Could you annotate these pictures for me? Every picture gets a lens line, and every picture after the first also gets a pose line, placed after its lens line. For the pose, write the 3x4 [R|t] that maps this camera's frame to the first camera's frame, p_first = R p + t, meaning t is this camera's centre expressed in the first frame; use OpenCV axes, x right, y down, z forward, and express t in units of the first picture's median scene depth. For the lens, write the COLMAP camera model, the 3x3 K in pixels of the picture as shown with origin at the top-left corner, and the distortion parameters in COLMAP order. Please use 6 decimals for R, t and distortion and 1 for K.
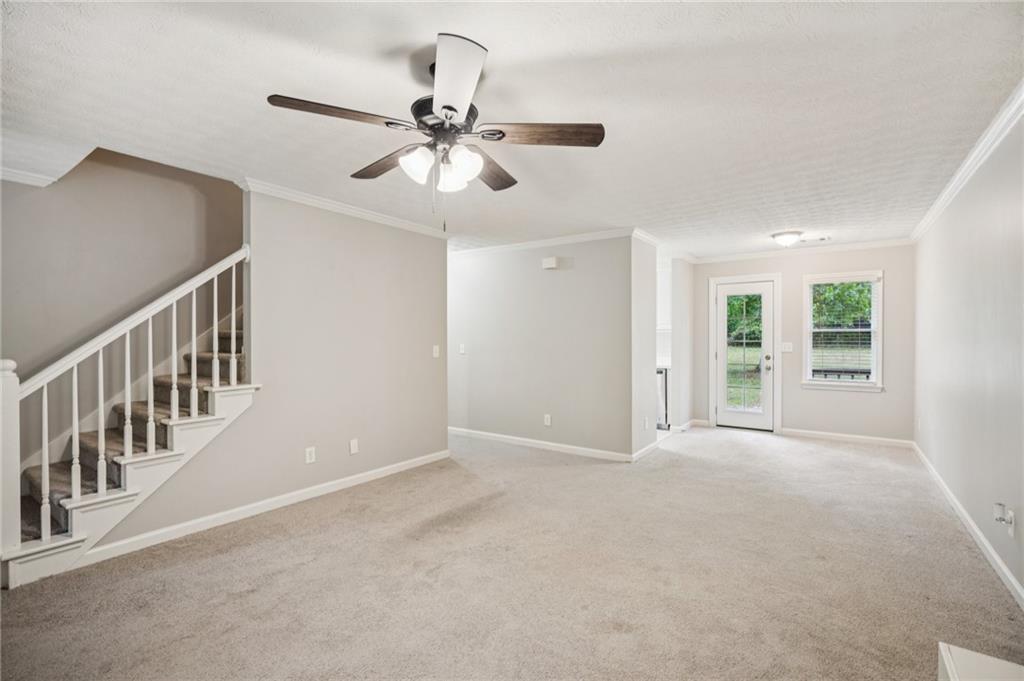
lens RADIAL K [[468.3, 0, 510.4], [0, 468.3, 336.7], [0, 0, 1]] dist [0.011549, 0.001130]
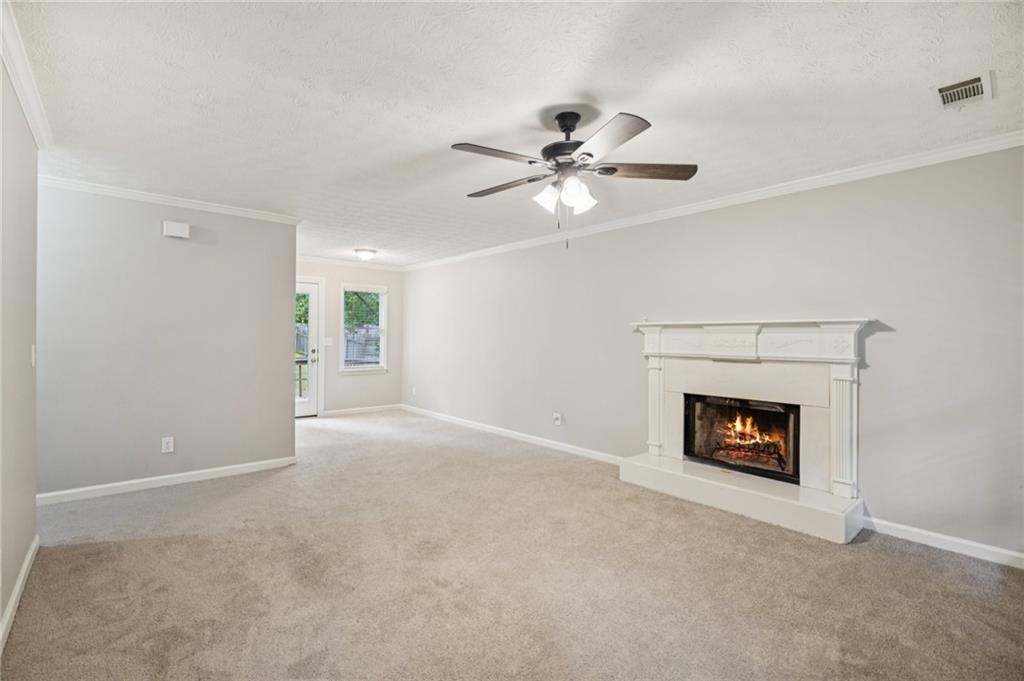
lens RADIAL K [[468.3, 0, 510.4], [0, 468.3, 336.7], [0, 0, 1]] dist [0.011549, 0.001130]
pose [[0.242640, 0.001625, 0.970115, -0.513164], [-0.014597, 0.999891, 0.001976, 0.000781], [-0.970007, -0.014641, 0.242637, 0.318003]]
